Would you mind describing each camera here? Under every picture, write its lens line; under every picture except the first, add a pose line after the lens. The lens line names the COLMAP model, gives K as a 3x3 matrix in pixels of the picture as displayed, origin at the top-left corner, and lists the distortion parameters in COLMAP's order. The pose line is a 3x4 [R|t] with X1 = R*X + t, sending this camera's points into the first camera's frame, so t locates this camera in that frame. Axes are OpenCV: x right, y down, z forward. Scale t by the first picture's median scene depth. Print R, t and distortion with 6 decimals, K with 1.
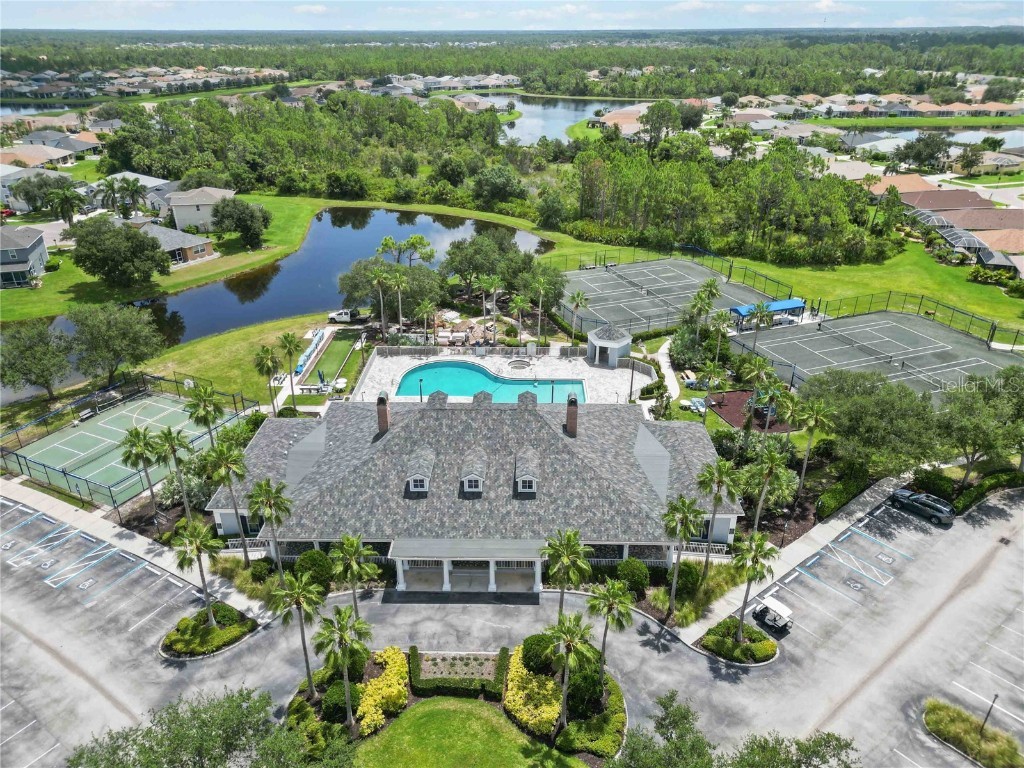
lens RADIAL K [[717.9, 0, 512.0], [0, 717.9, 384.0], [0, 0, 1]] dist [0.049626, -0.044159]
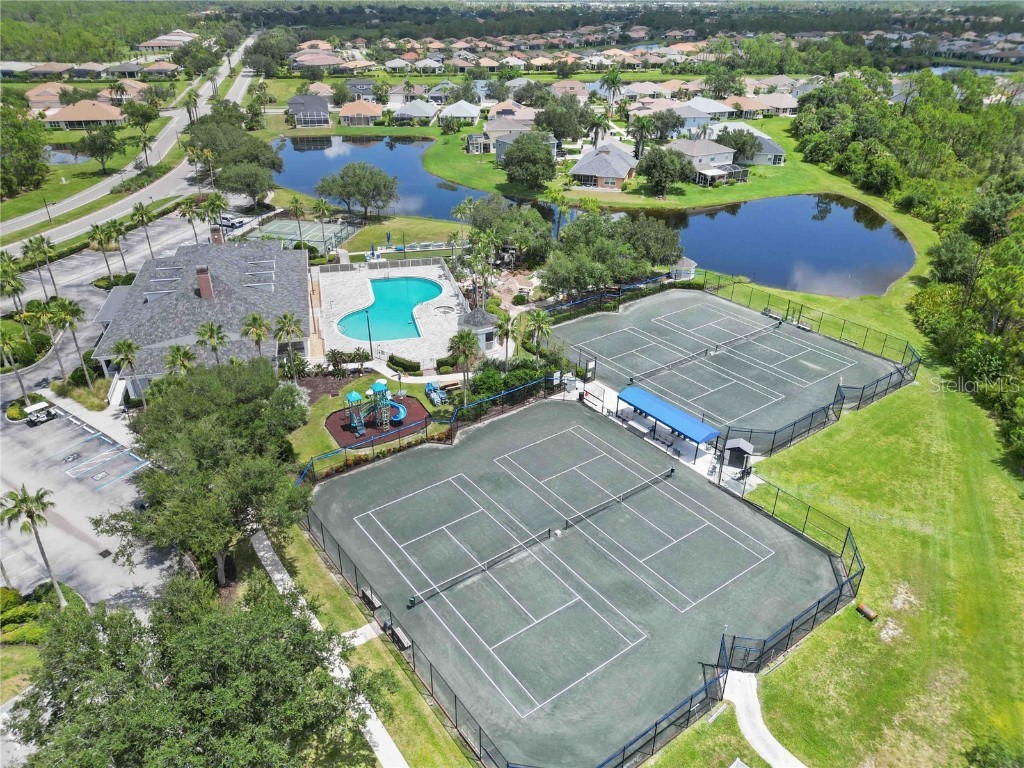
lens RADIAL K [[717.9, 0, 512.0], [0, 717.9, 384.0], [0, 0, 1]] dist [0.049626, -0.044159]
pose [[0.277233, 0.468733, -0.838708, 0.630803], [-0.428058, 0.841761, 0.328945, -0.210705], [0.860179, 0.267821, 0.434009, 0.409804]]
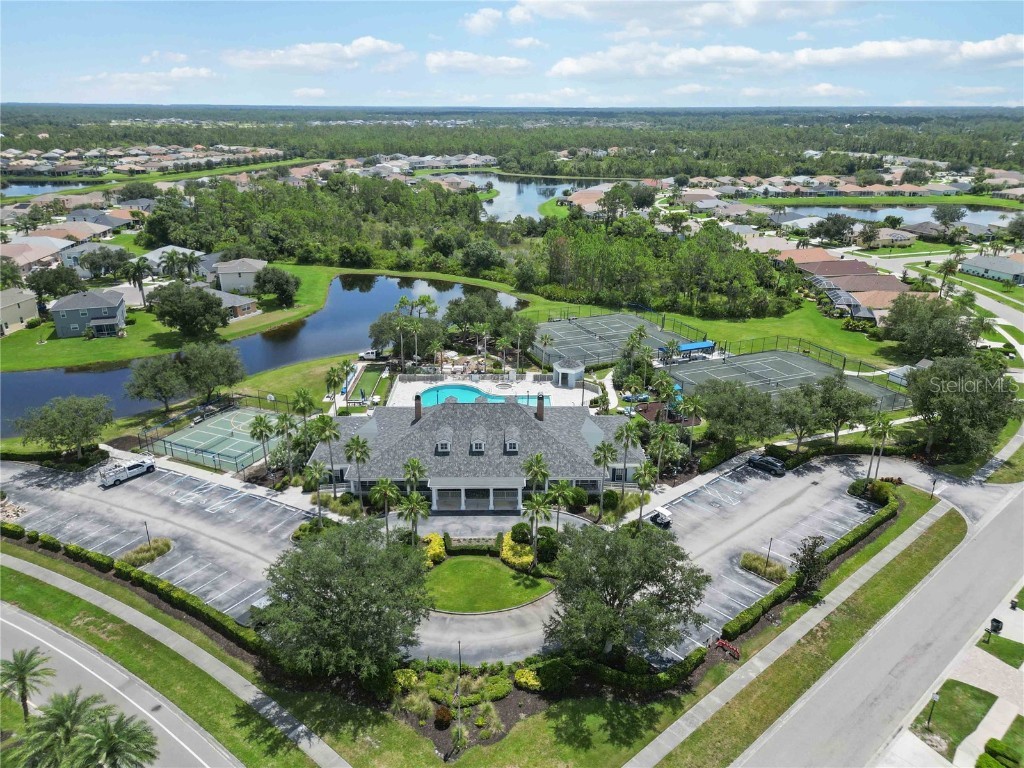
lens RADIAL K [[717.9, 0, 512.0], [0, 717.9, 384.0], [0, 0, 1]] dist [0.049626, -0.044159]
pose [[0.999445, -0.006102, 0.032752, -0.012200], [0.008939, 0.996152, -0.087180, 0.056028], [-0.032094, 0.087424, 0.995654, -0.236049]]
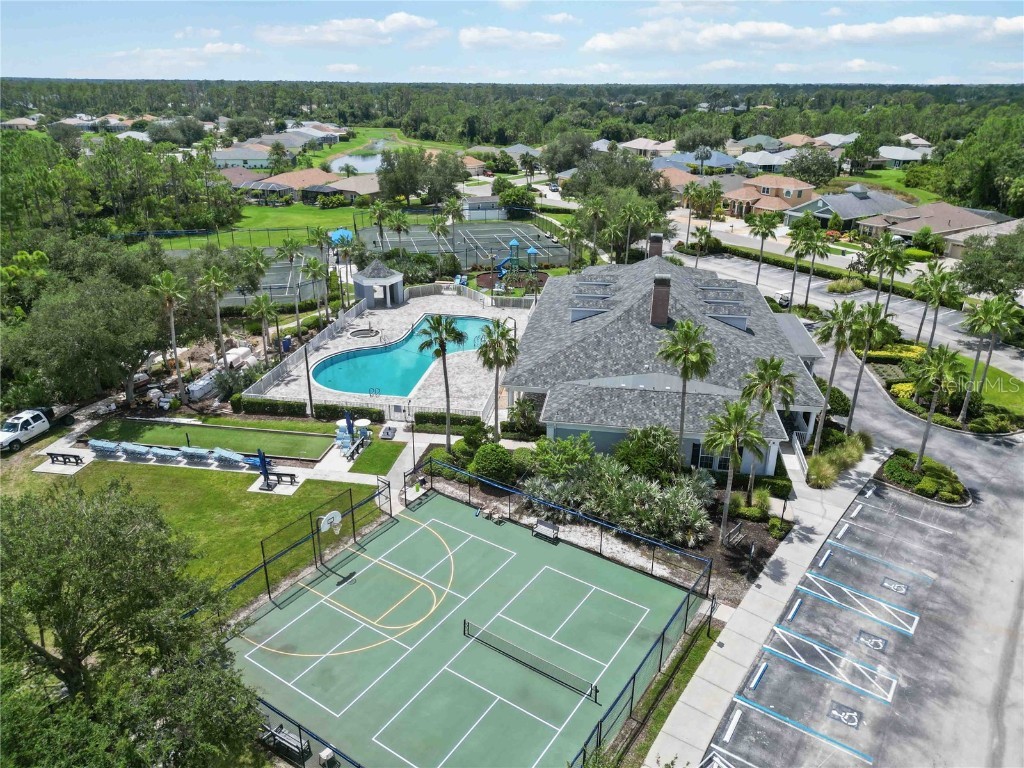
lens RADIAL K [[717.9, 0, 512.0], [0, 717.9, 384.0], [0, 0, 1]] dist [0.049626, -0.044159]
pose [[0.137216, -0.375654, 0.916546, -0.457153], [0.429165, 0.856487, 0.286788, -0.087117], [-0.892743, 0.353997, 0.278741, 0.414743]]
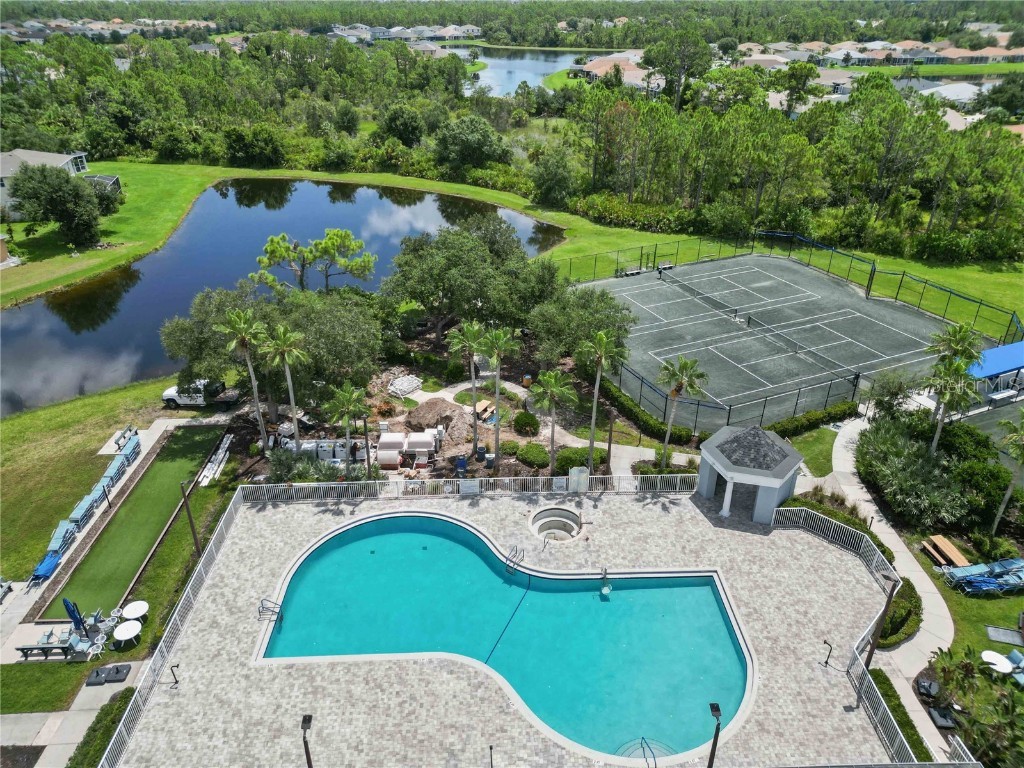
lens RADIAL K [[717.9, 0, 512.0], [0, 717.9, 384.0], [0, 0, 1]] dist [0.049626, -0.044159]
pose [[0.998378, -0.026895, 0.050189, -0.024779], [0.024858, 0.998858, 0.040791, -0.085424], [-0.051229, -0.039477, 0.997906, 0.349294]]
